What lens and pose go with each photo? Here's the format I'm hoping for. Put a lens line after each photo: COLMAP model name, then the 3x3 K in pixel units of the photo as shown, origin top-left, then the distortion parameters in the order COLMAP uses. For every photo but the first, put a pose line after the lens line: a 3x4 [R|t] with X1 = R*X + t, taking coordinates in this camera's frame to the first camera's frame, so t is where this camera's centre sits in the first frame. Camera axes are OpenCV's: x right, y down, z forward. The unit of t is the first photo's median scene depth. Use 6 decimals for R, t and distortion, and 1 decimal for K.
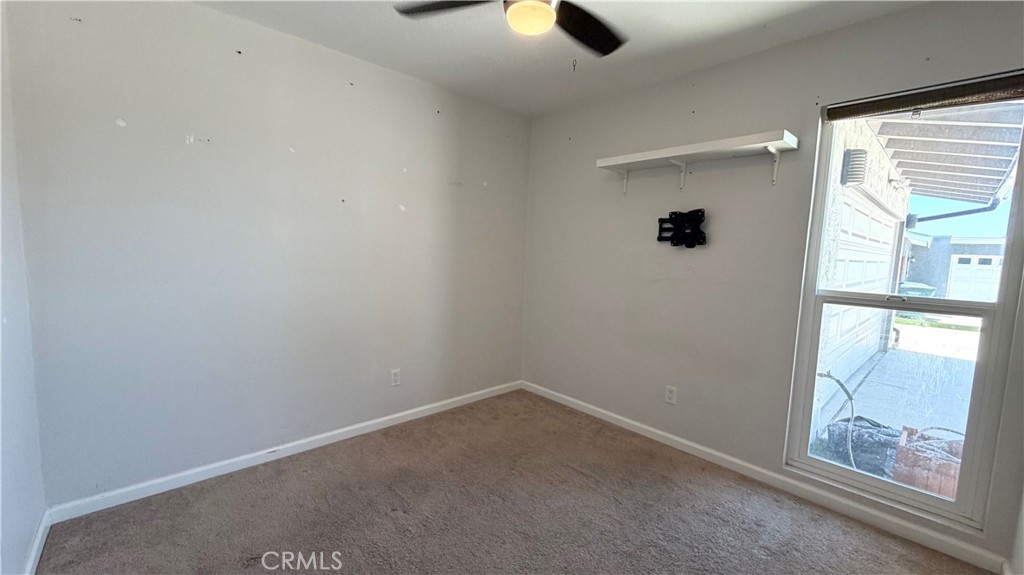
lens RADIAL K [[408.4, 0, 507.4], [0, 408.4, 288.1], [0, 0, 1]] dist [0.001239, -0.000214]
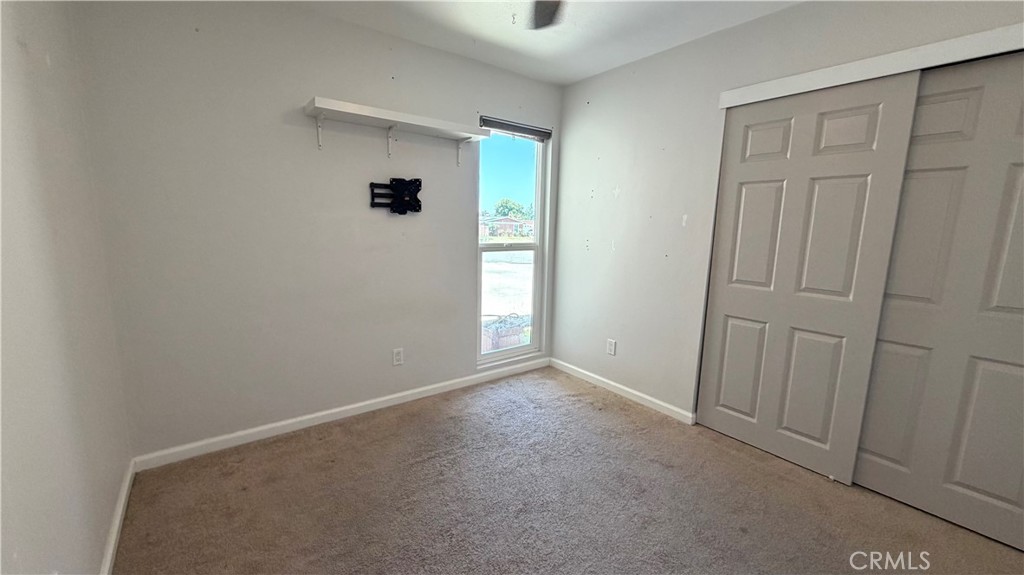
lens RADIAL K [[408.4, 0, 507.4], [0, 408.4, 288.1], [0, 0, 1]] dist [0.001239, -0.000214]
pose [[0.099129, -0.189252, 0.976912, -0.622280], [0.078031, 0.980203, 0.181971, -0.088217], [-0.992010, 0.058191, 0.111934, 0.662821]]
